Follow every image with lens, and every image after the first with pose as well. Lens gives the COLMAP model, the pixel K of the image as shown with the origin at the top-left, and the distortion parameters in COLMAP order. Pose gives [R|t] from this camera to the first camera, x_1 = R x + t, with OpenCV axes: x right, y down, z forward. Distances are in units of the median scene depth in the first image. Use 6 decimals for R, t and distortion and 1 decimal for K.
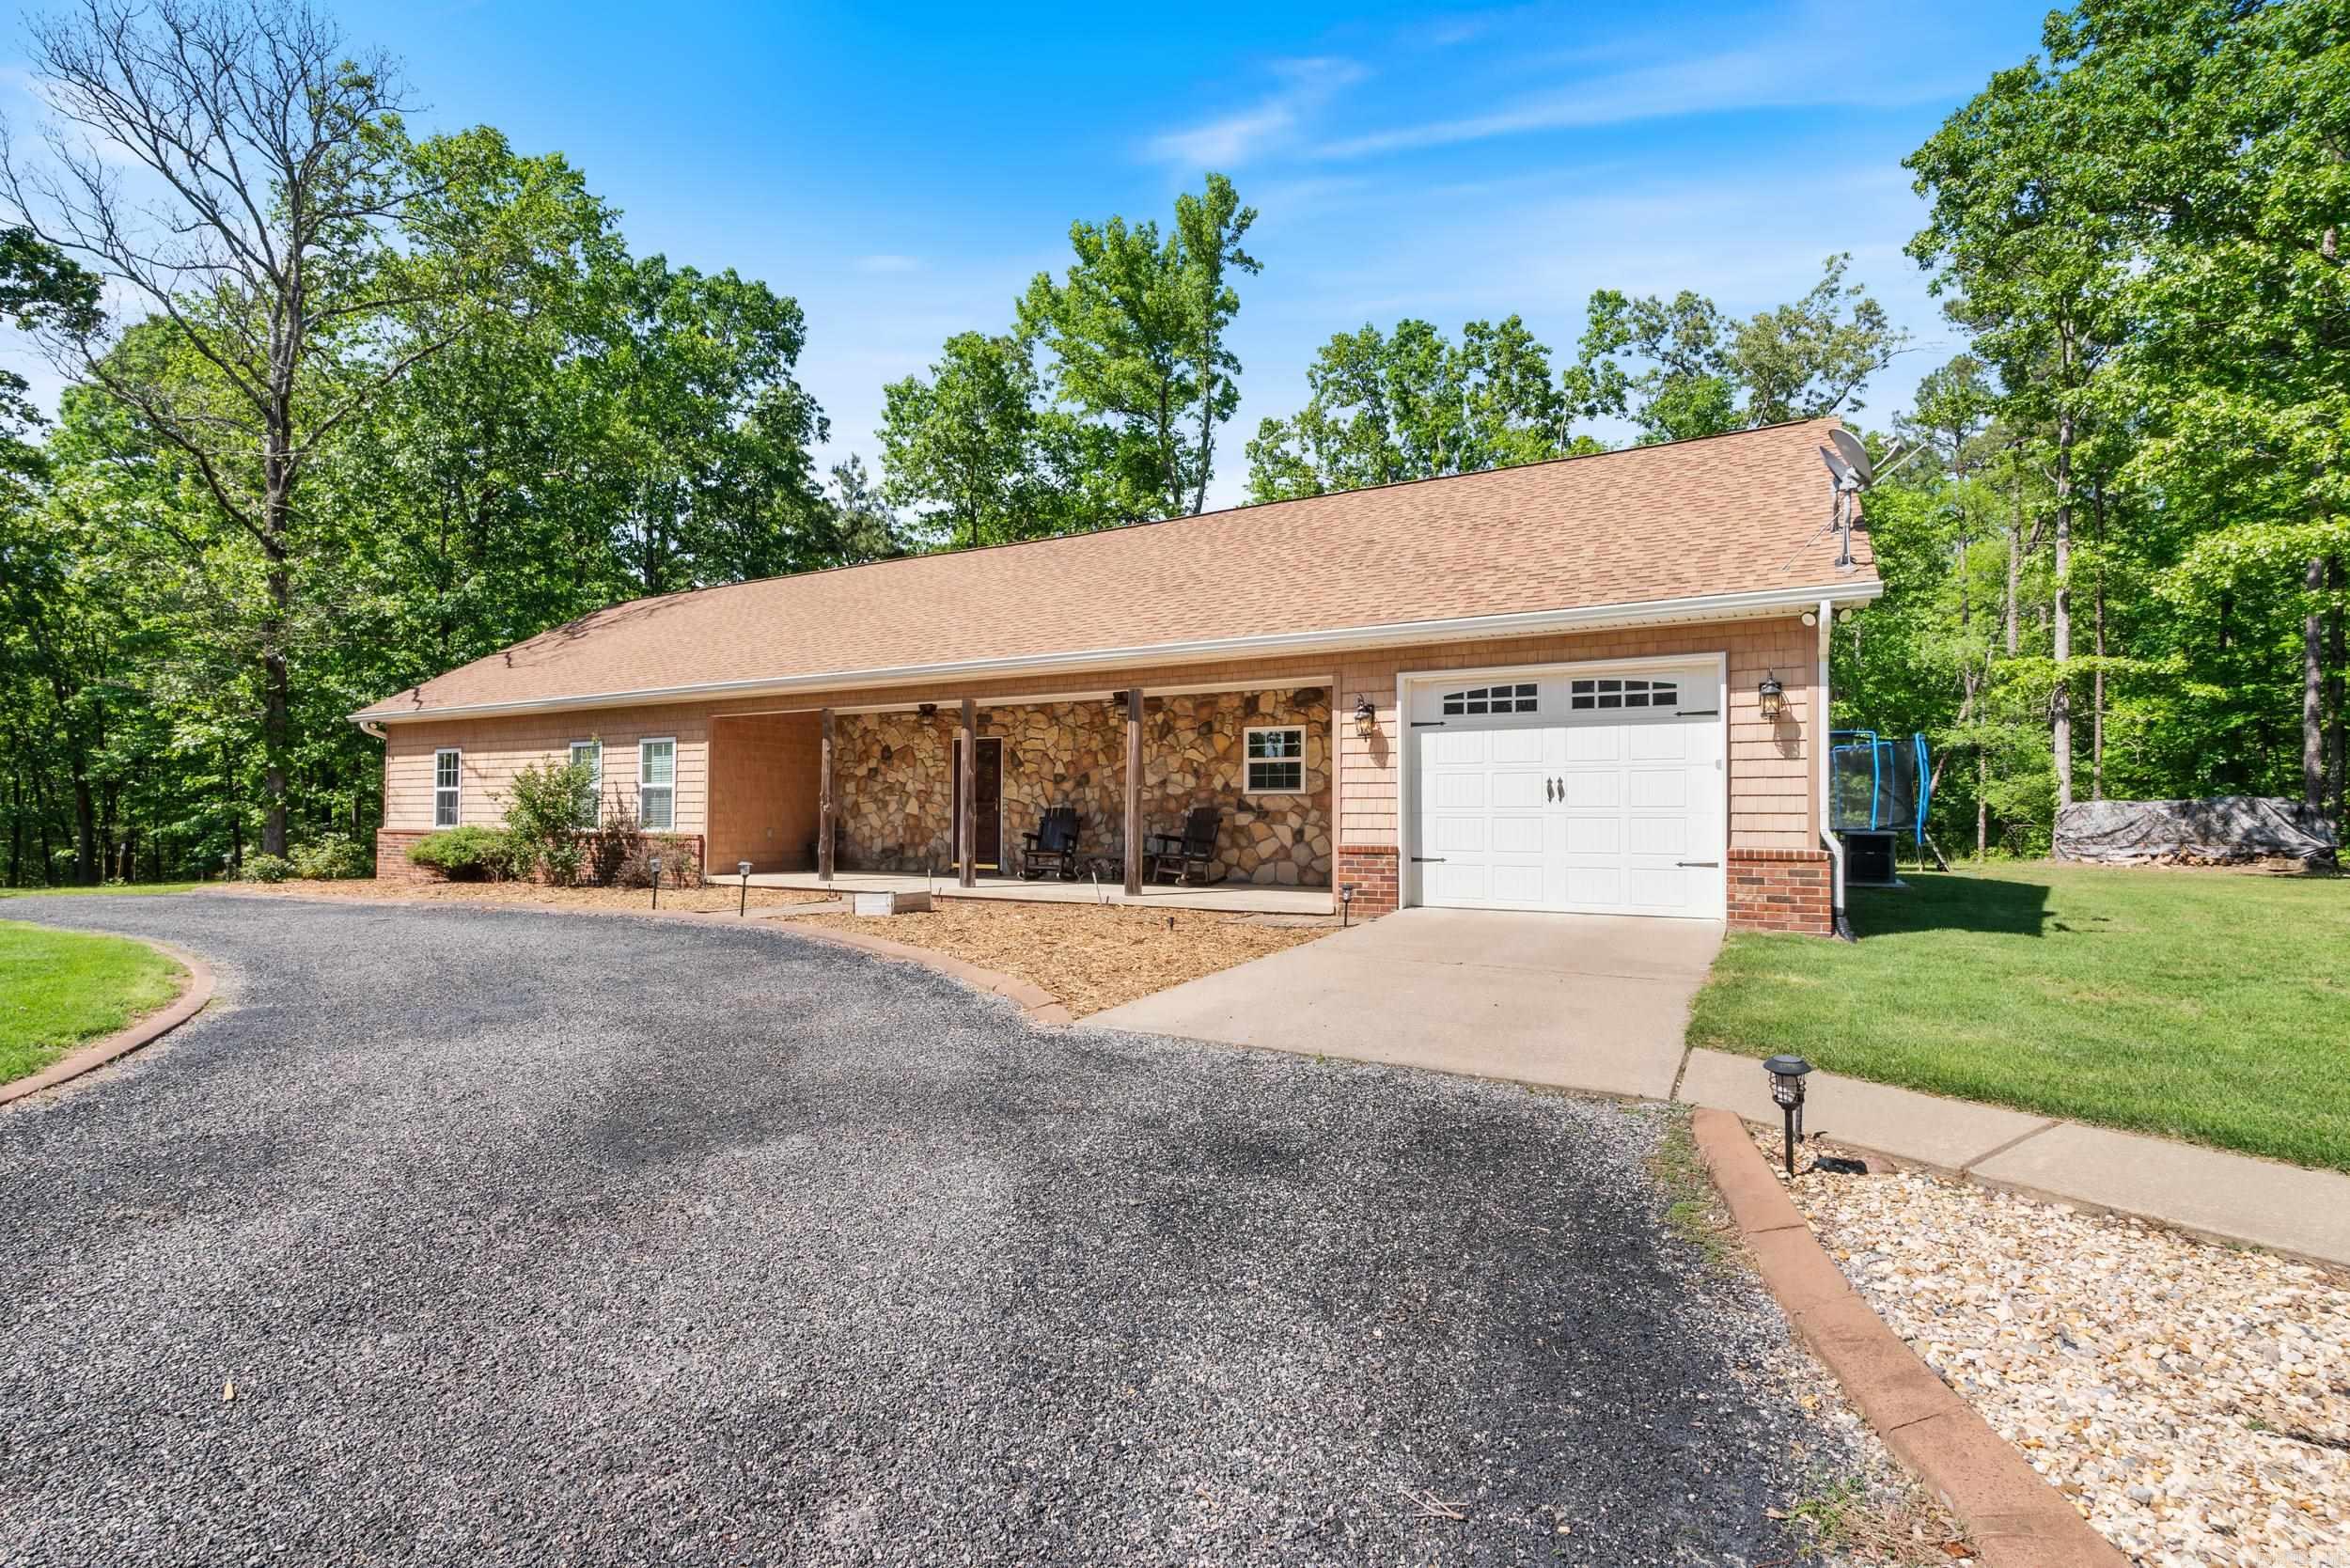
lens RADIAL K [[1091.1, 0, 1163.0], [0, 1091.1, 791.2], [0, 0, 1]] dist [-0.008417, 0.001212]
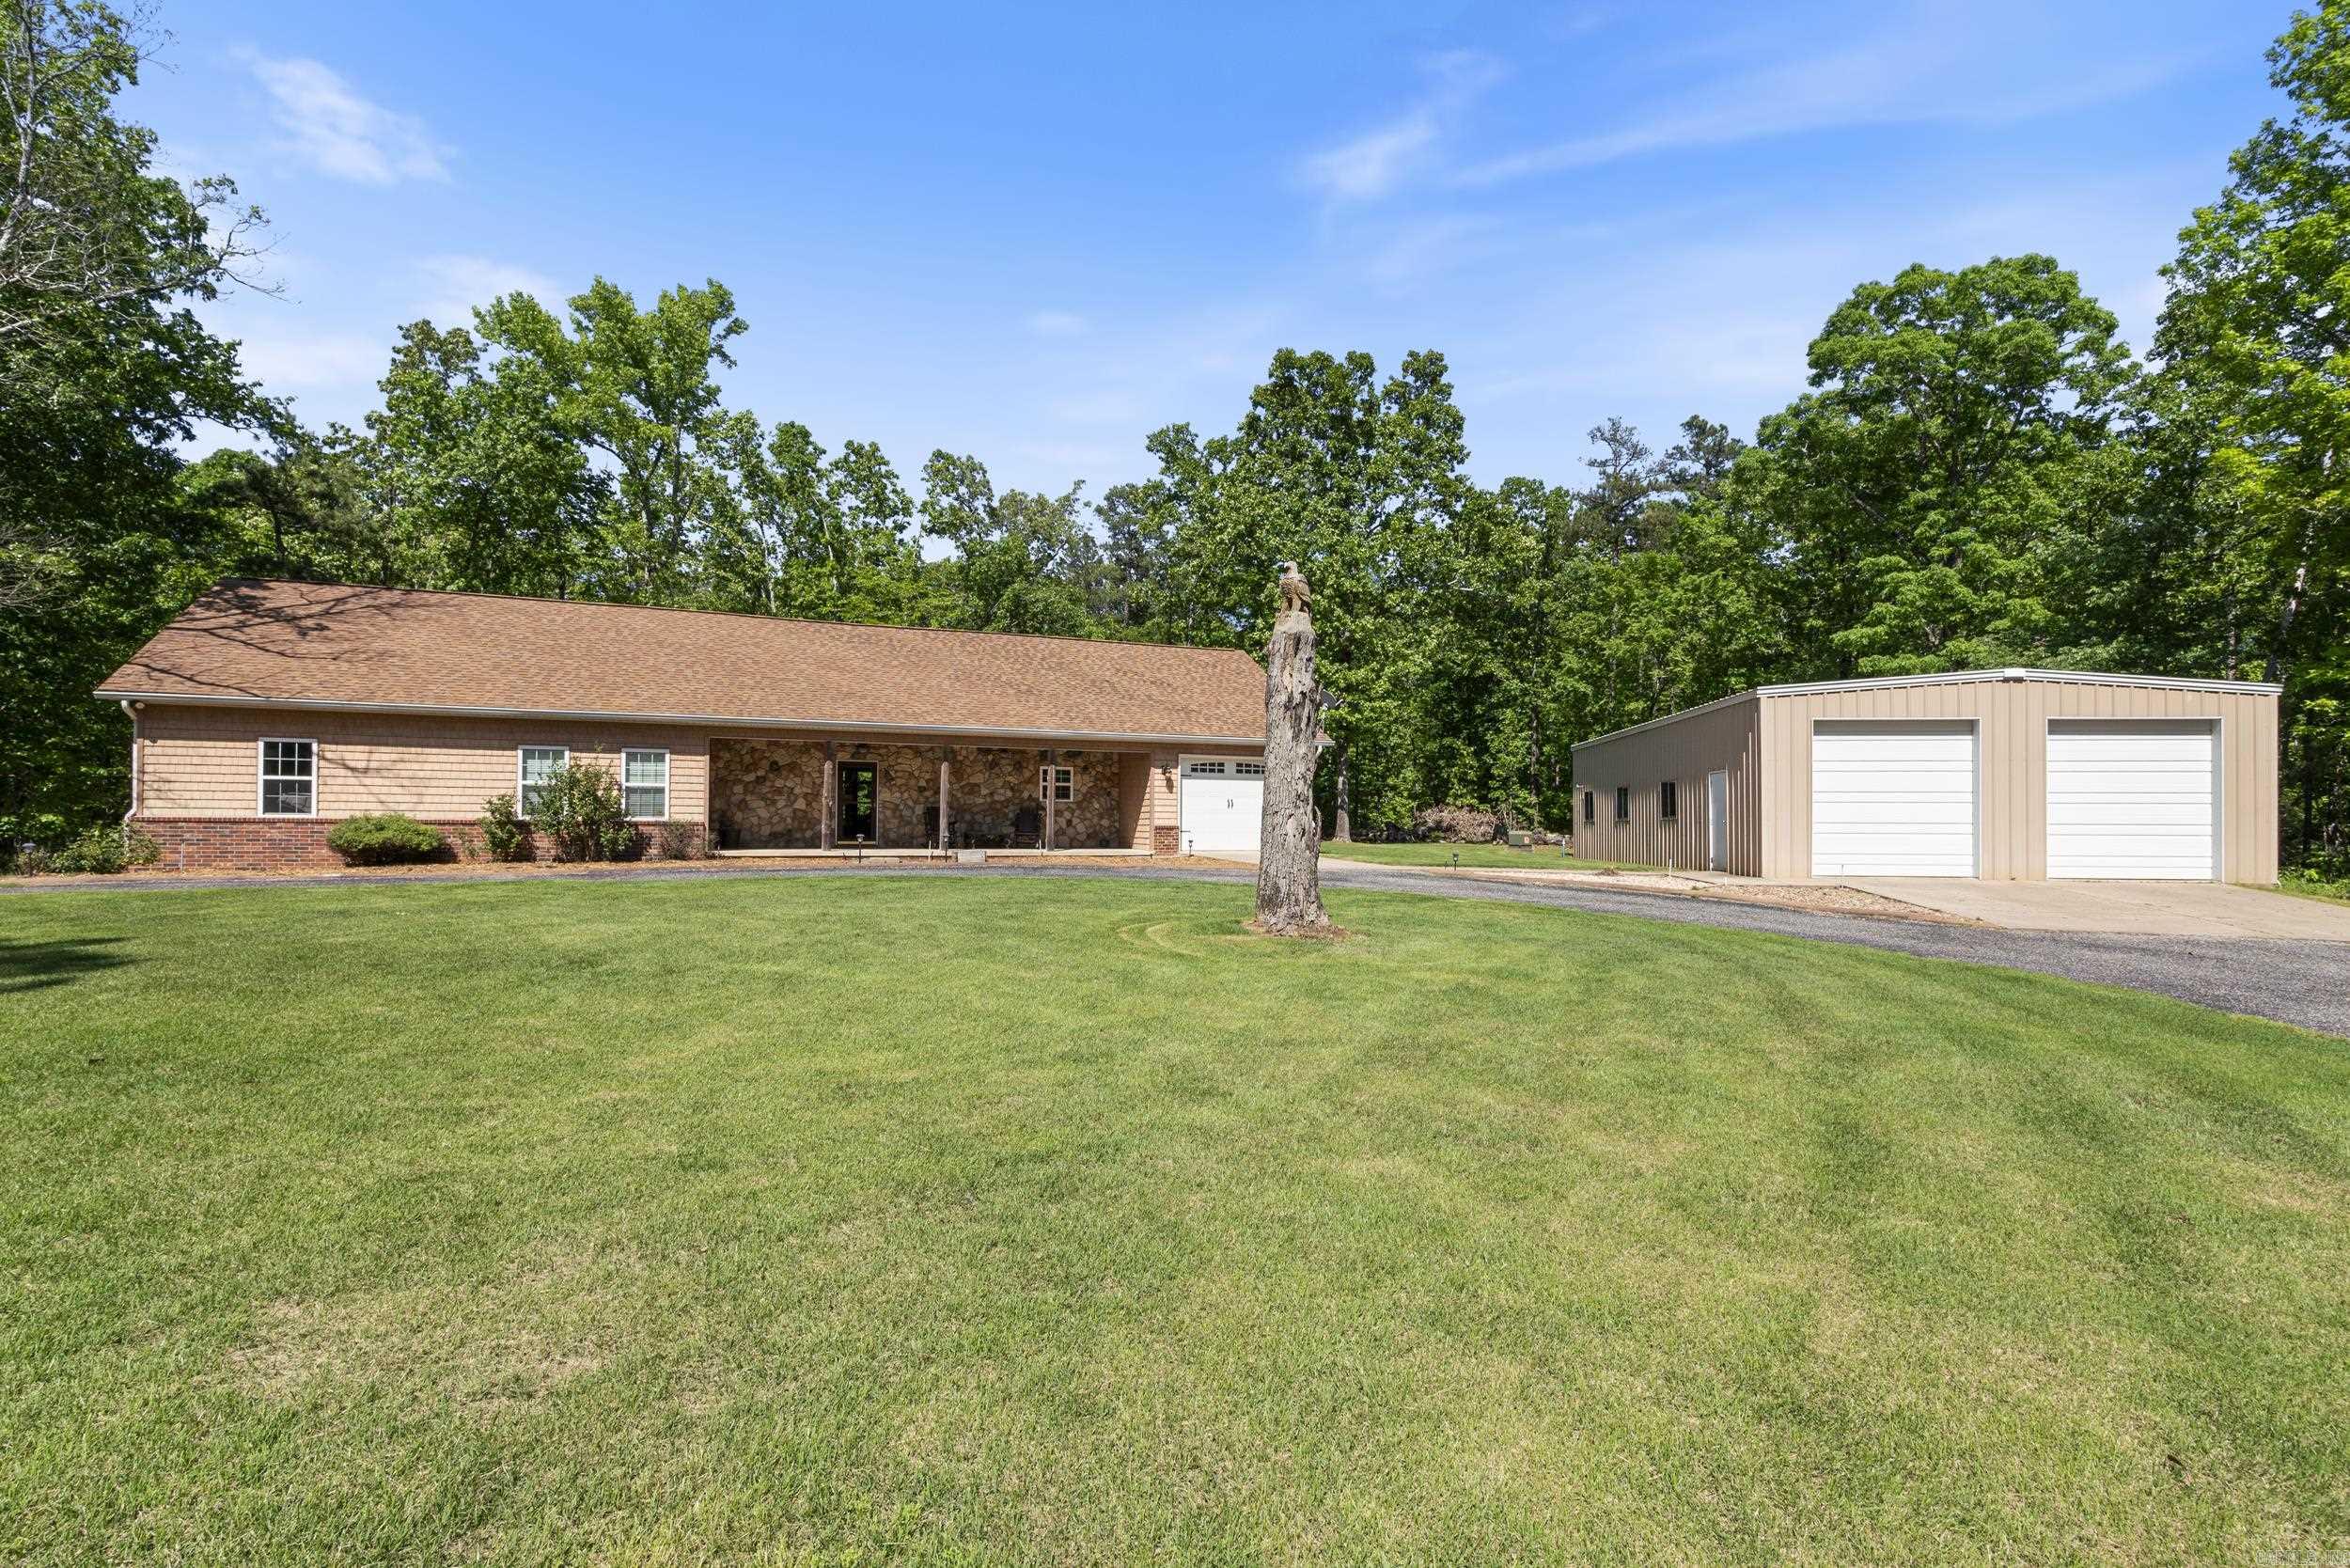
lens RADIAL K [[1091.1, 0, 1186.9], [0, 1091.1, 836.4], [0, 0, 1]] dist [-0.008417, 0.001212]
pose [[0.615294, -0.006229, 0.788273, -1.195366], [-0.024787, 0.999321, 0.027244, 0.005373], [-0.787908, -0.036302, 0.614722, -0.361150]]
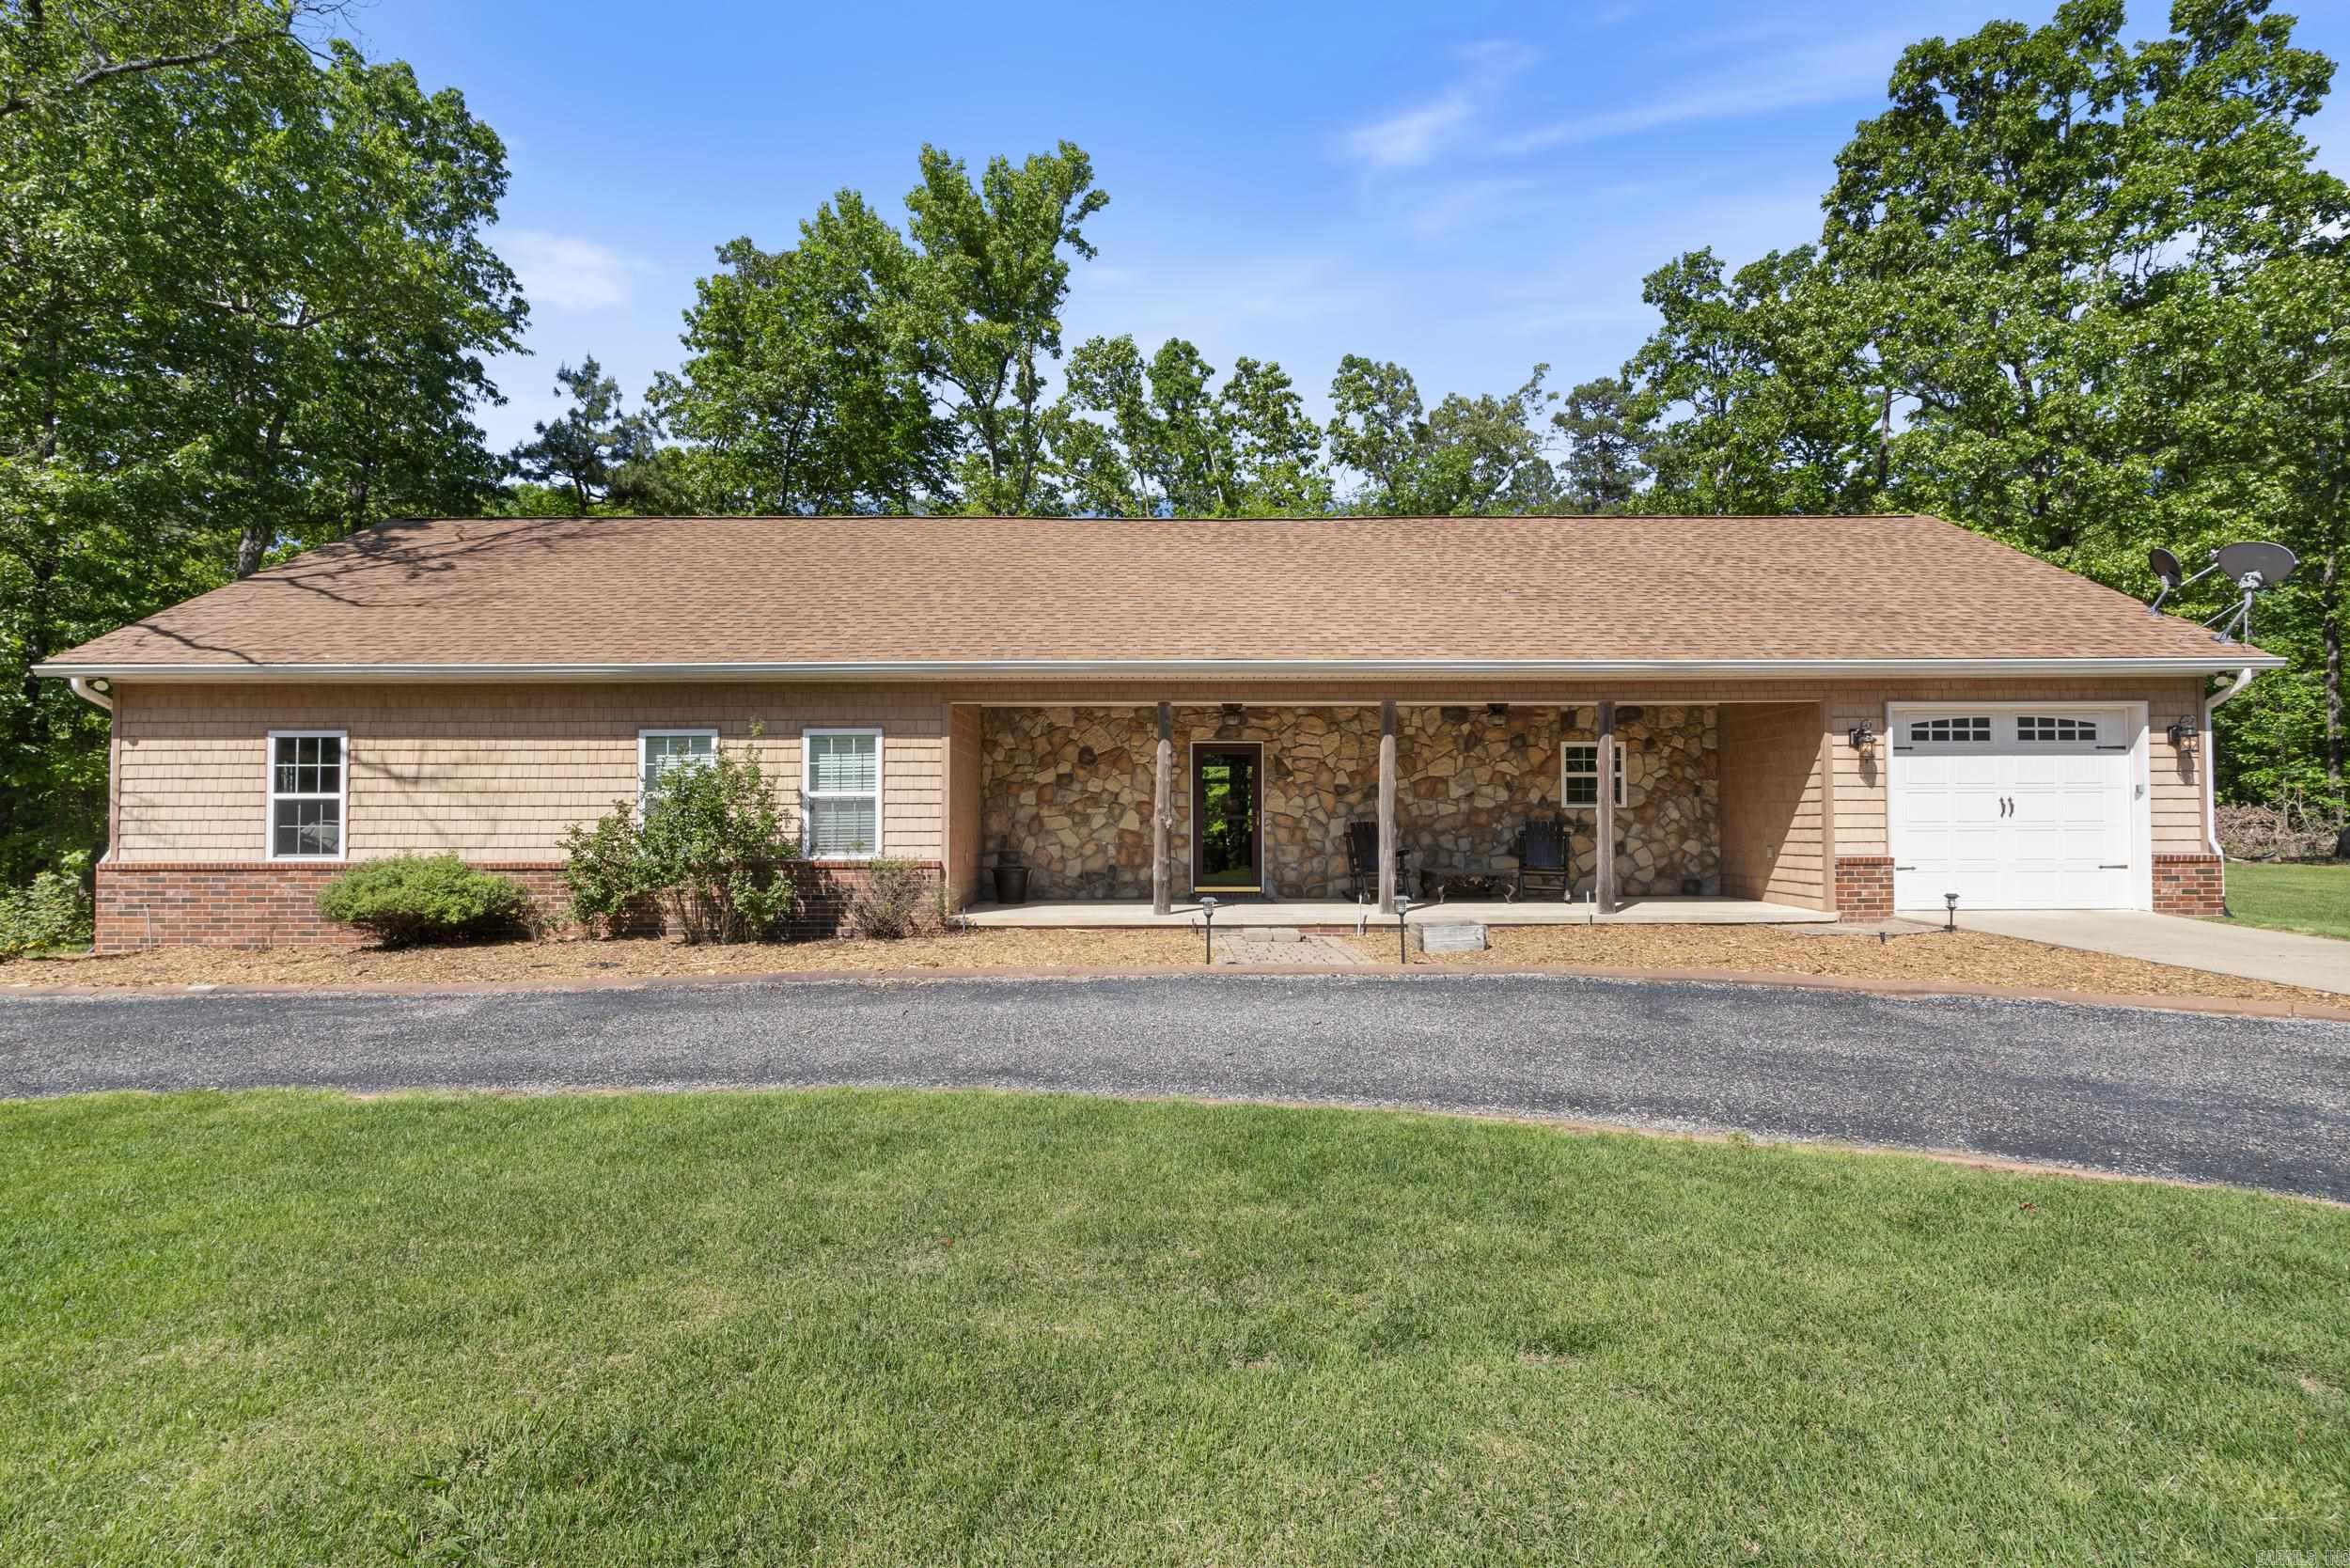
lens RADIAL K [[1091.1, 0, 1179.9], [0, 1091.1, 790.0], [0, 0, 1]] dist [-0.008417, 0.001212]
pose [[0.863595, 0.007827, 0.504125, -0.689270], [-0.005238, 0.999965, -0.006552, -0.005014], [-0.504159, 0.003018, 0.863606, 0.287772]]
